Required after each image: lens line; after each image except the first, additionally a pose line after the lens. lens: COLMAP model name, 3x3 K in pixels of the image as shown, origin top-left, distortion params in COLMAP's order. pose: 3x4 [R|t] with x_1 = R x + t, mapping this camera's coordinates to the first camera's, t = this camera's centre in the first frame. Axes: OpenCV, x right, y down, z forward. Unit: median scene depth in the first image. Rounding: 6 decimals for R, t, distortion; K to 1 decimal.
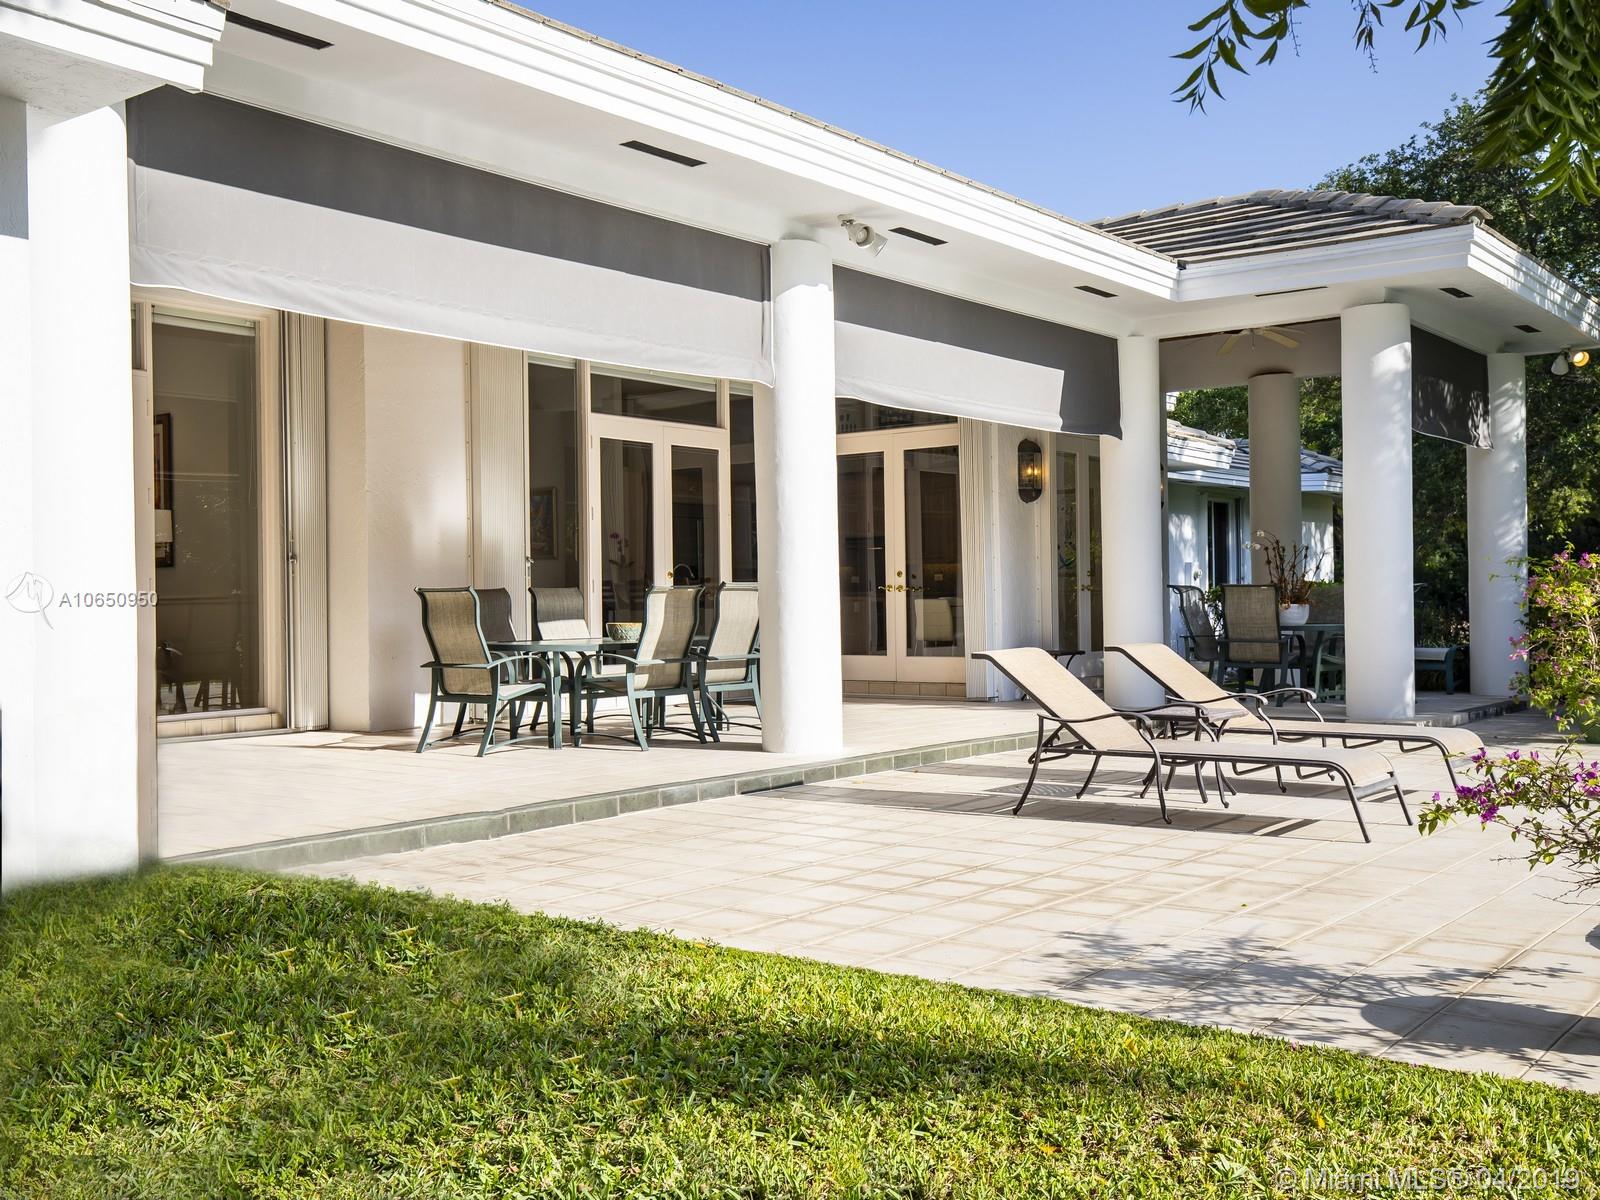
lens RADIAL K [[1539.6, 0, 800.0], [0, 1539.6, 600.0], [0, 0, 1]] dist [0.002141, -0.000819]
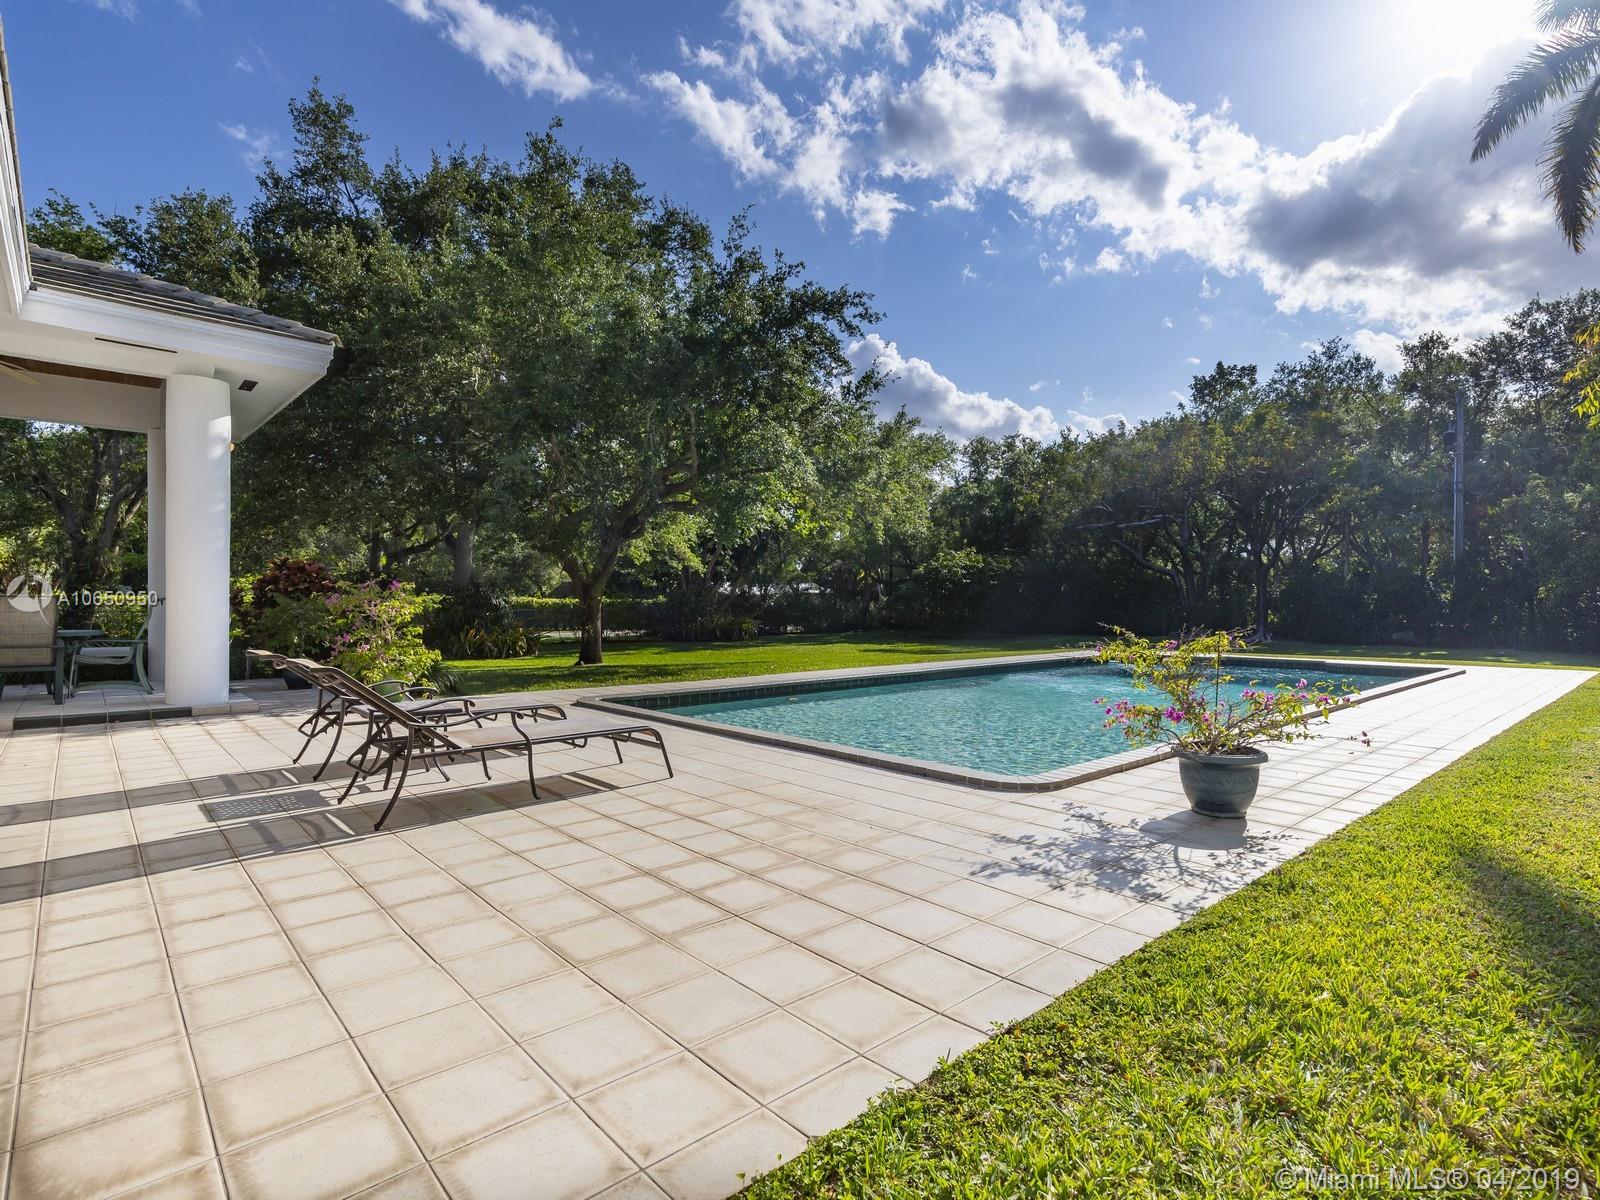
lens RADIAL K [[808.9, 0, 800.0], [0, 808.9, 600.0], [0, 0, 1]] dist [0.001717, 0.000138]
pose [[0.175750, 0.019111, 0.984249, -0.643659], [-0.004936, 0.999816, -0.018532, 0.003946], [-0.984422, -0.001601, 0.175812, 1.298434]]
